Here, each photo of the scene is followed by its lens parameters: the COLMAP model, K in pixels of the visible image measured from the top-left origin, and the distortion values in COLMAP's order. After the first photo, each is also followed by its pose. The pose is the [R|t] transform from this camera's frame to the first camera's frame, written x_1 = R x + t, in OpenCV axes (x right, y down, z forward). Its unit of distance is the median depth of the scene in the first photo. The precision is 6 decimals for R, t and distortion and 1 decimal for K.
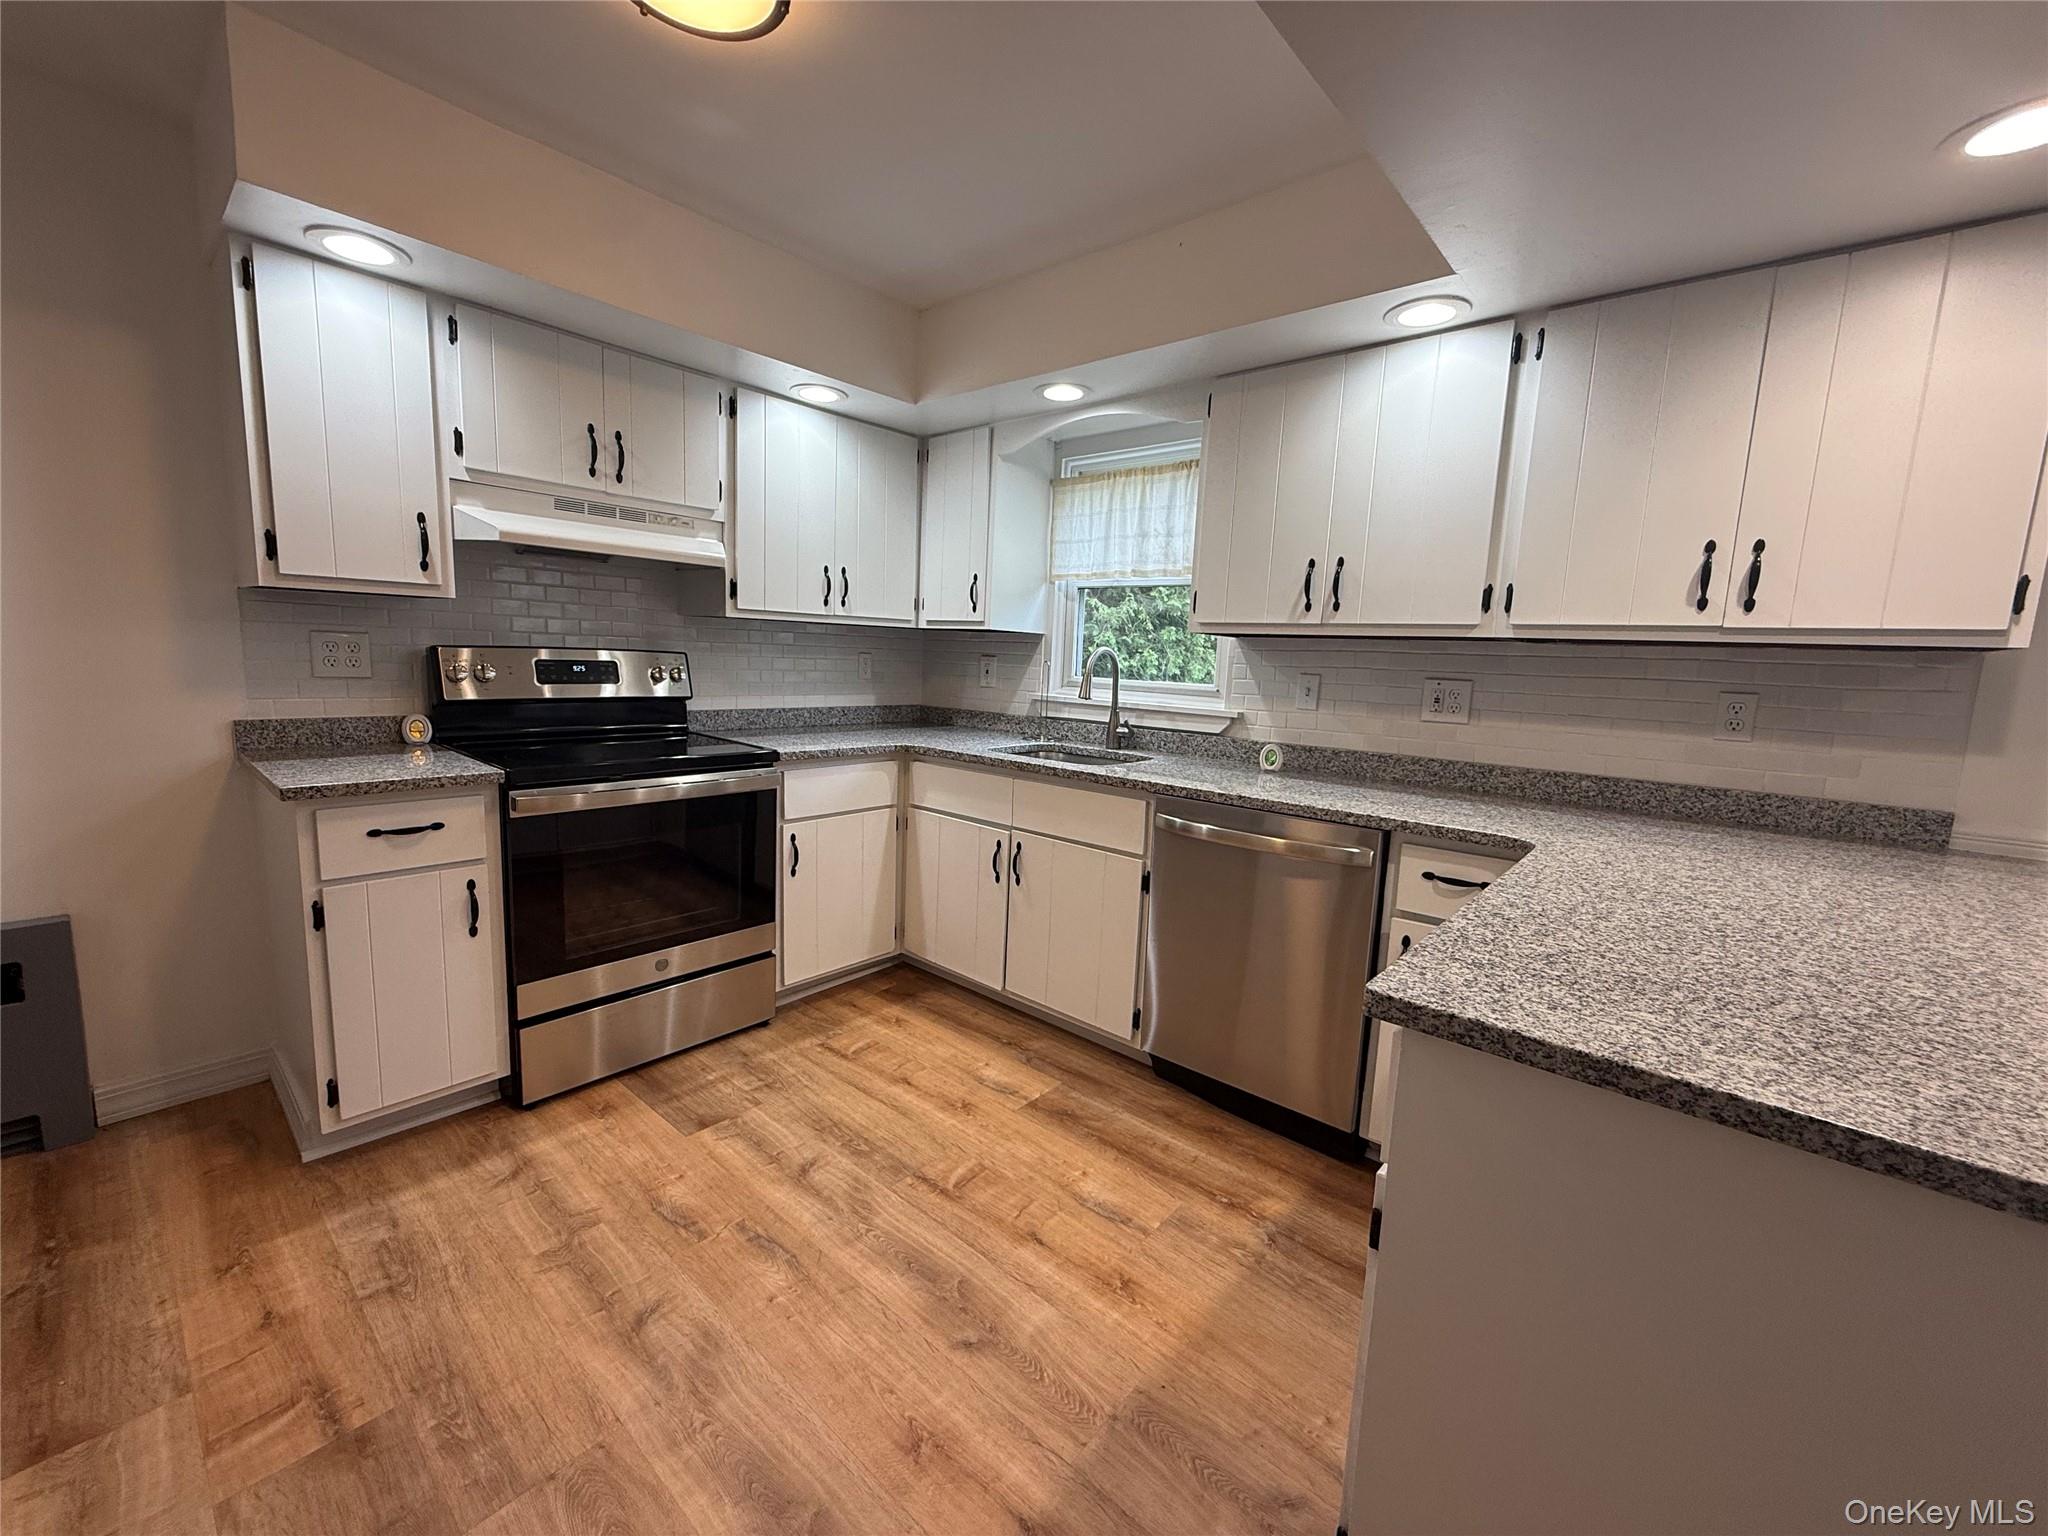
lens RADIAL K [[819.2, 0, 1024.0], [0, 819.2, 768.0], [0, 0, 1]] dist [0.003179, 0.000071]
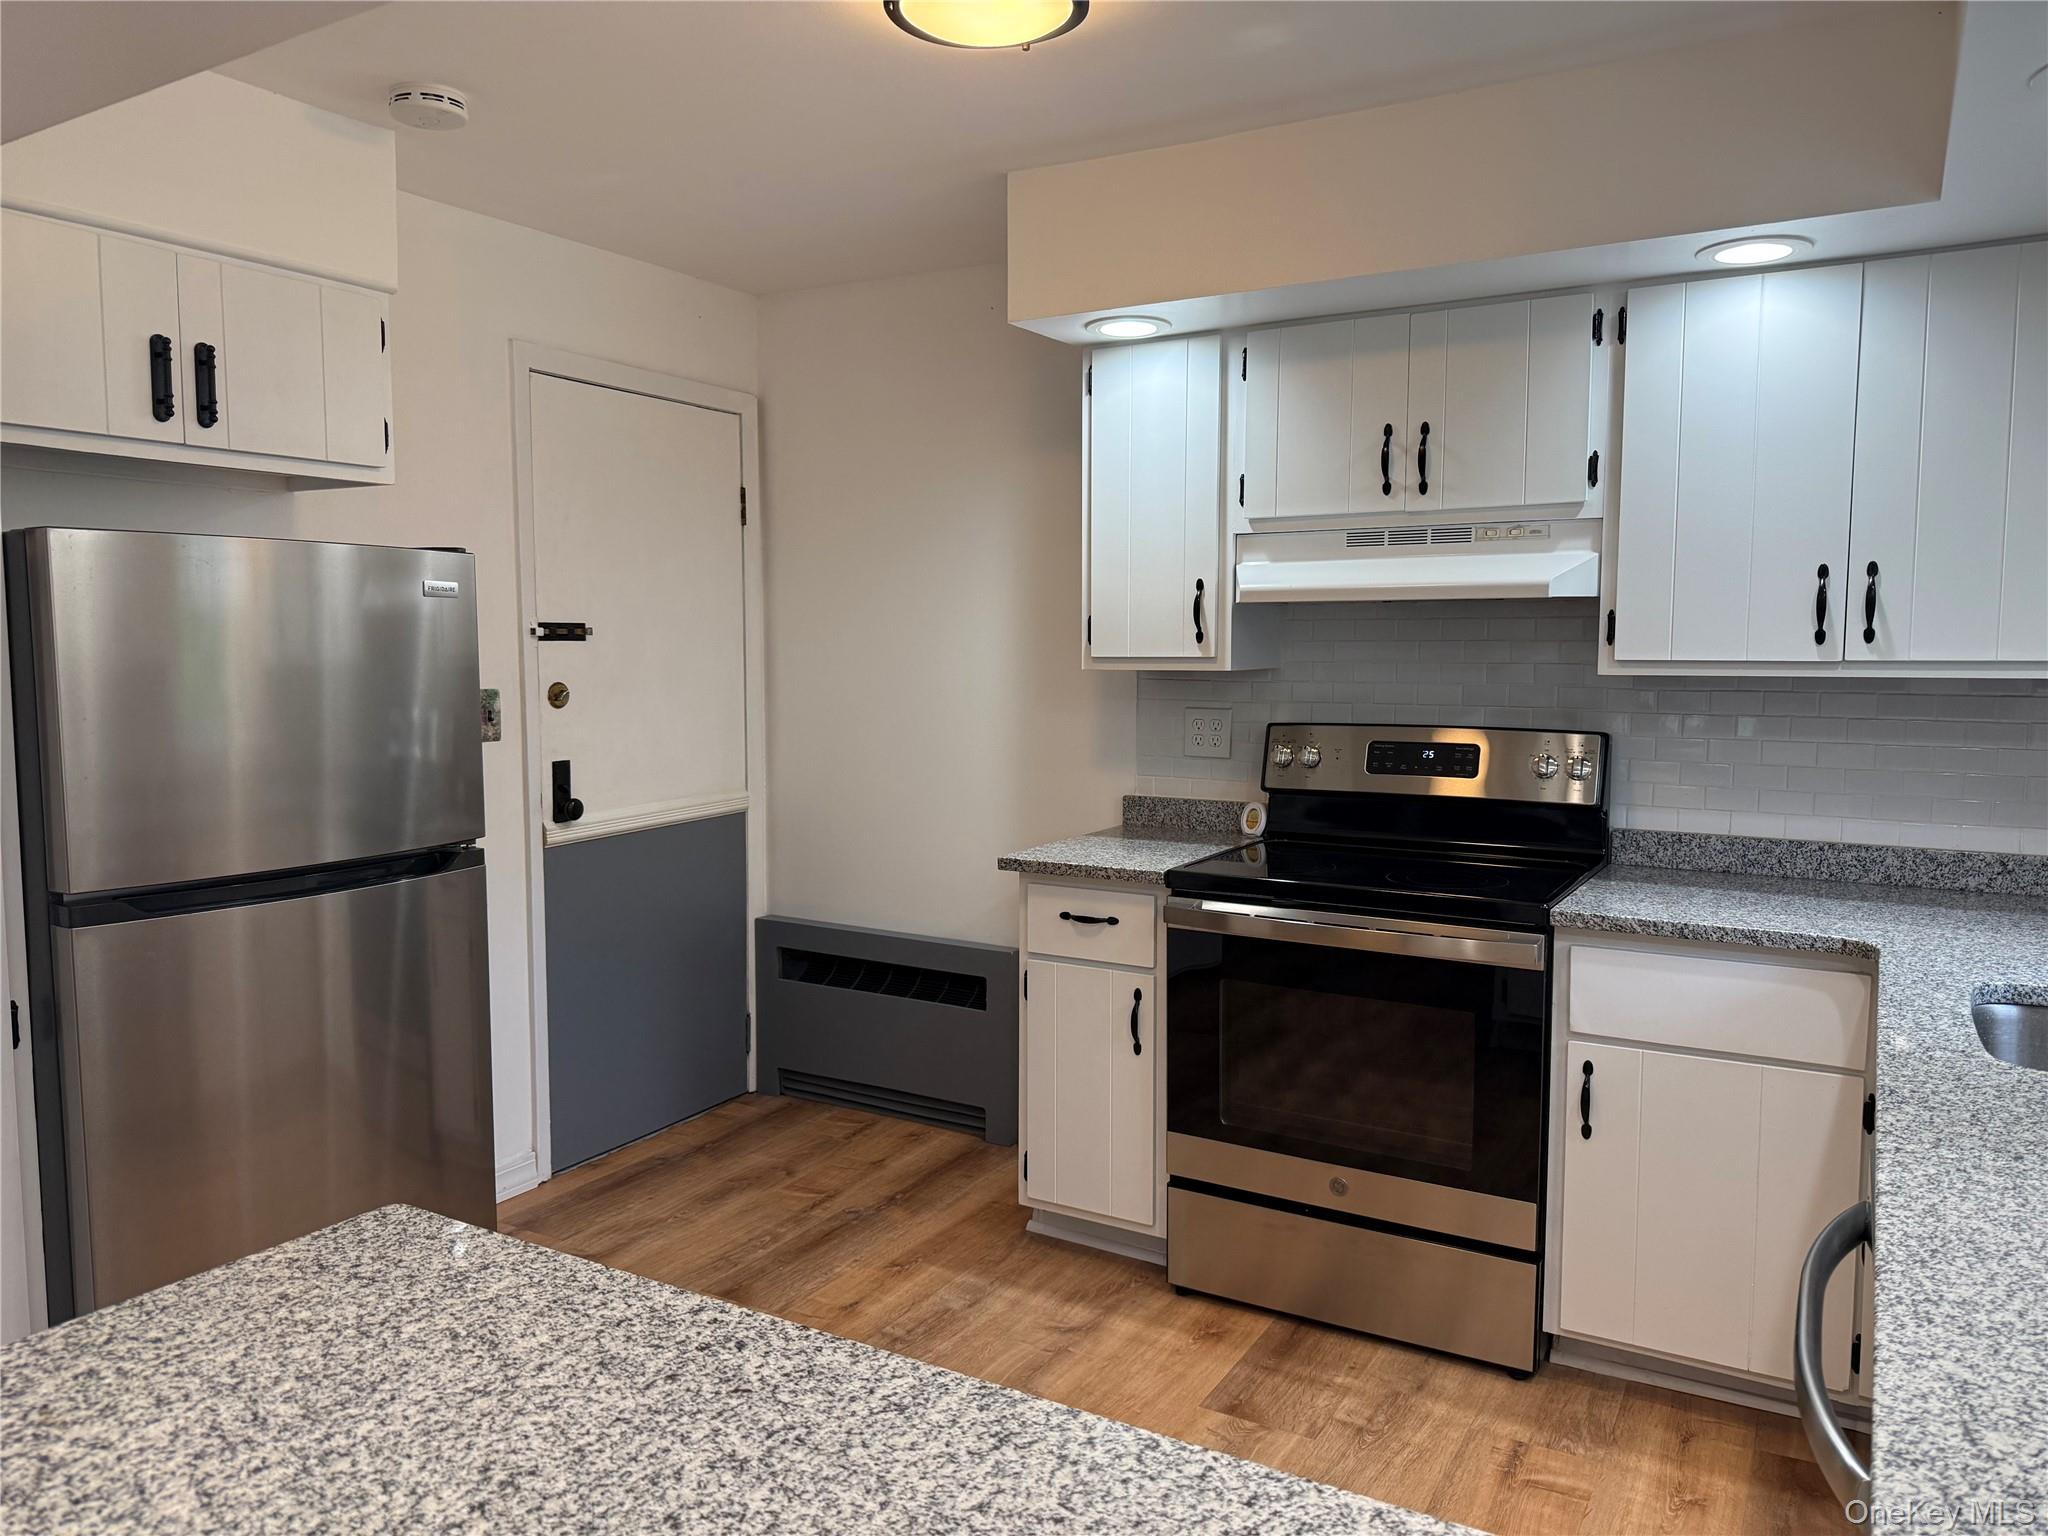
lens RADIAL K [[1463.8, 0, 1016.2], [0, 1463.8, 776.7], [0, 0, 1]] dist [0.003282, -0.002658]
pose [[0.177391, 0.047373, -0.983000, 0.743045], [-0.133585, 0.990755, 0.023640, -0.099145], [0.975032, 0.127121, 0.182080, 0.500587]]
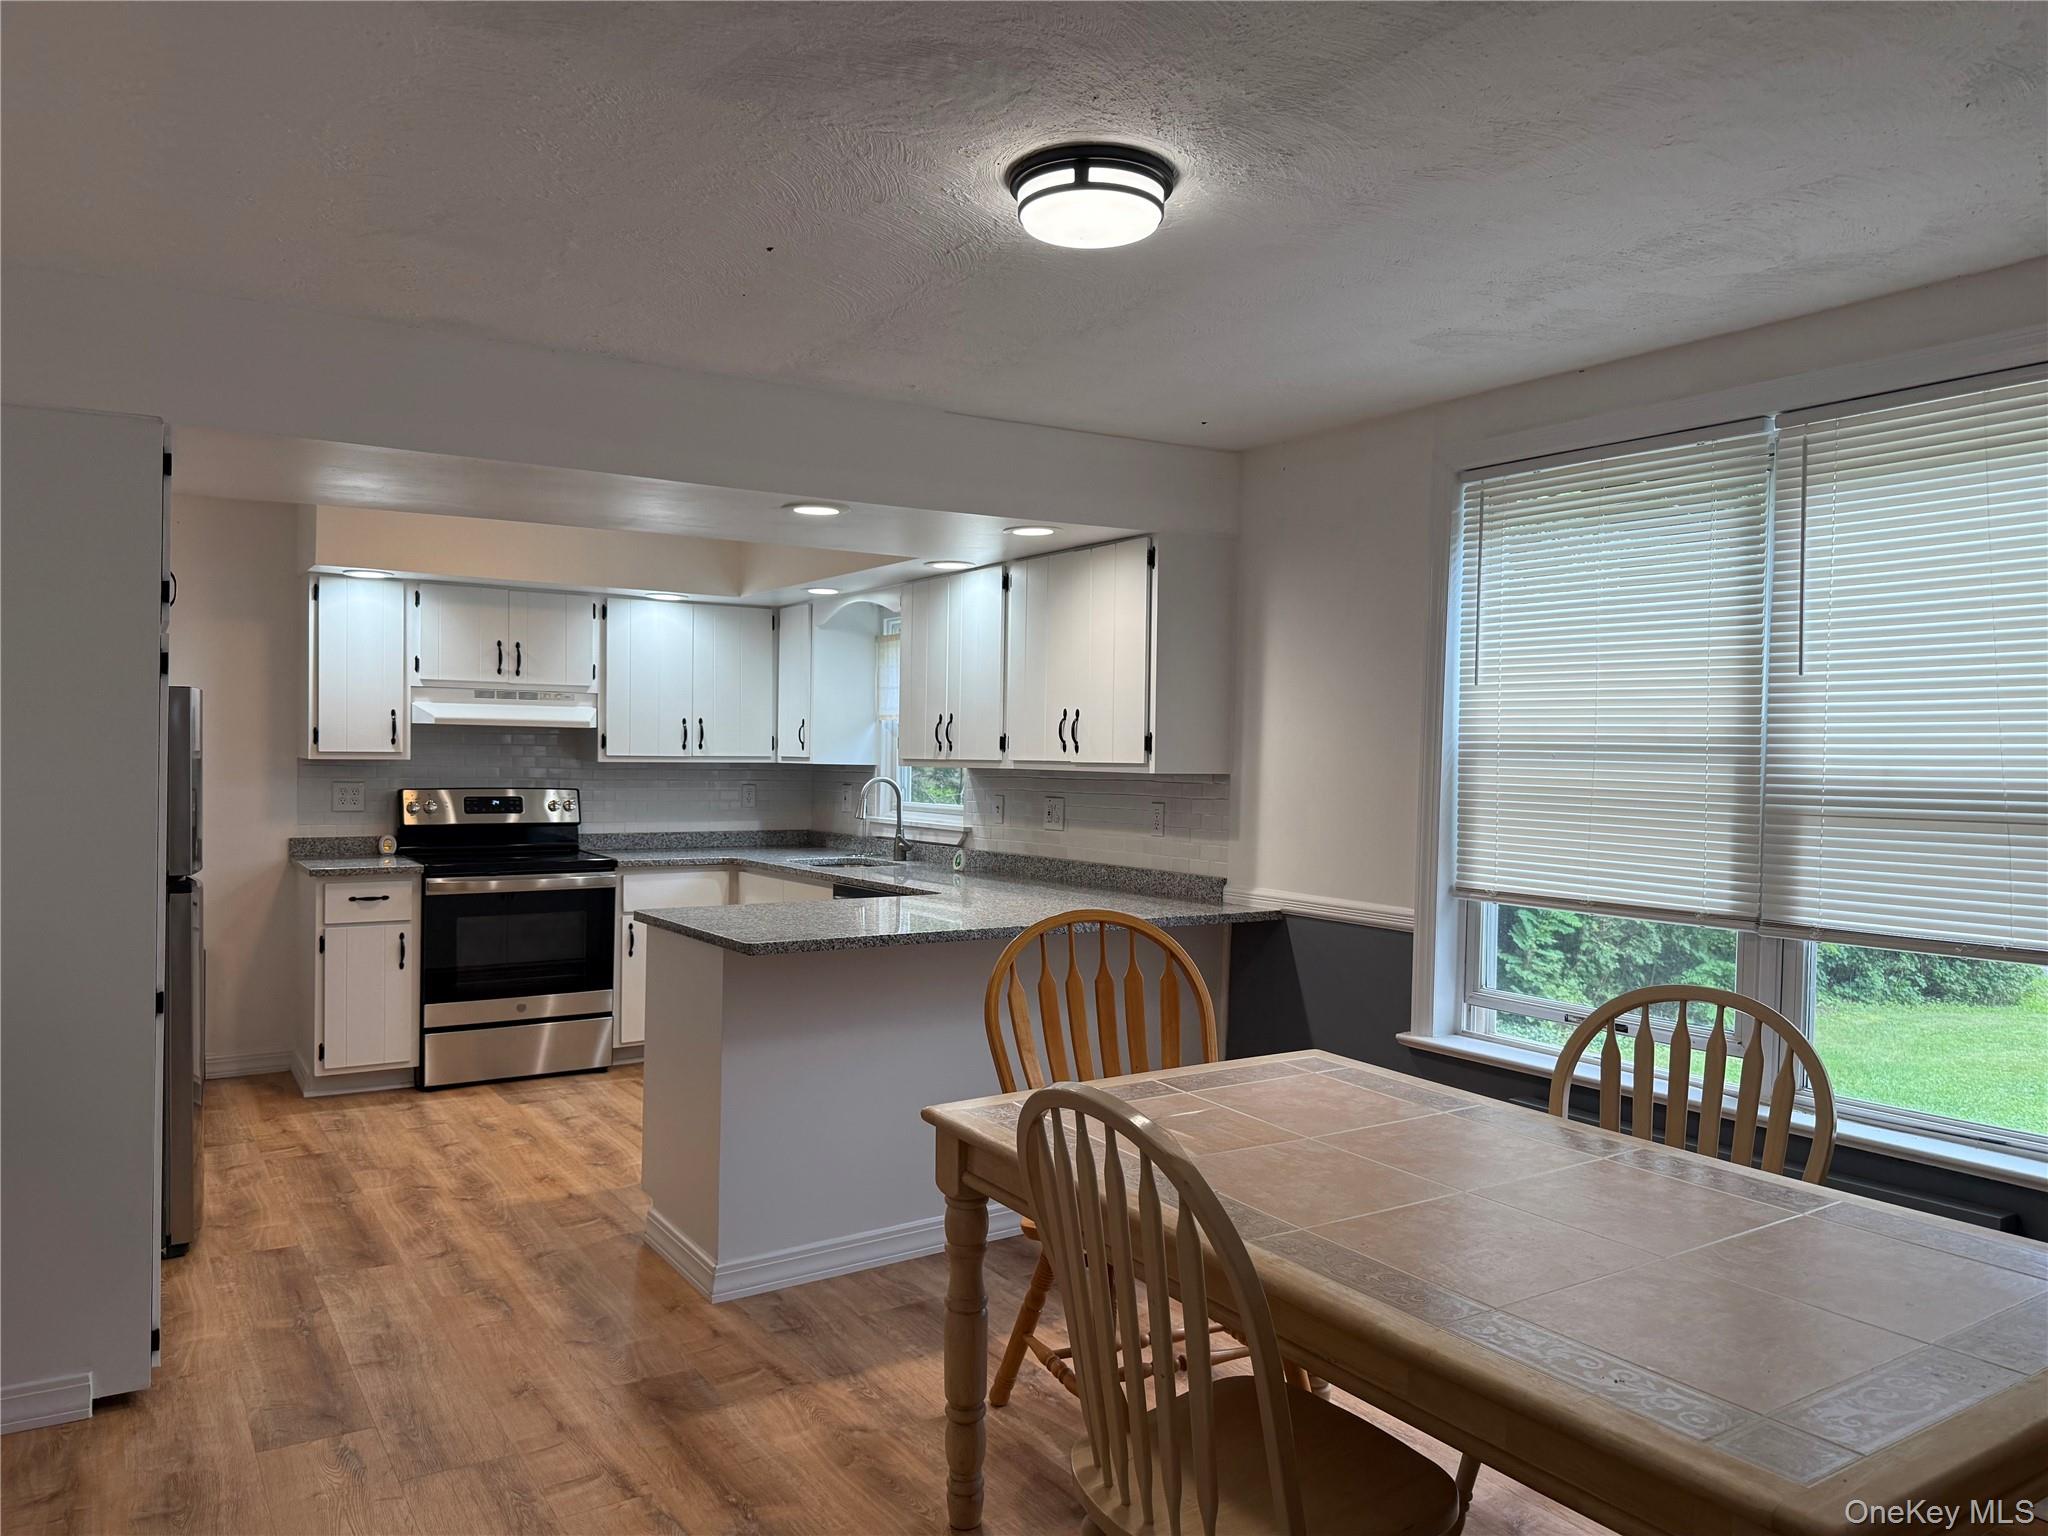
lens RADIAL K [[1454.6, 0, 1016.6], [0, 1454.6, 783.4], [0, 0, 1]] dist [0.216880, -0.463451]
pose [[0.956182, -0.023417, -0.291836, 1.219675], [-0.014381, 0.991836, -0.126704, 0.179257], [0.292420, 0.125349, 0.948039, -1.327466]]
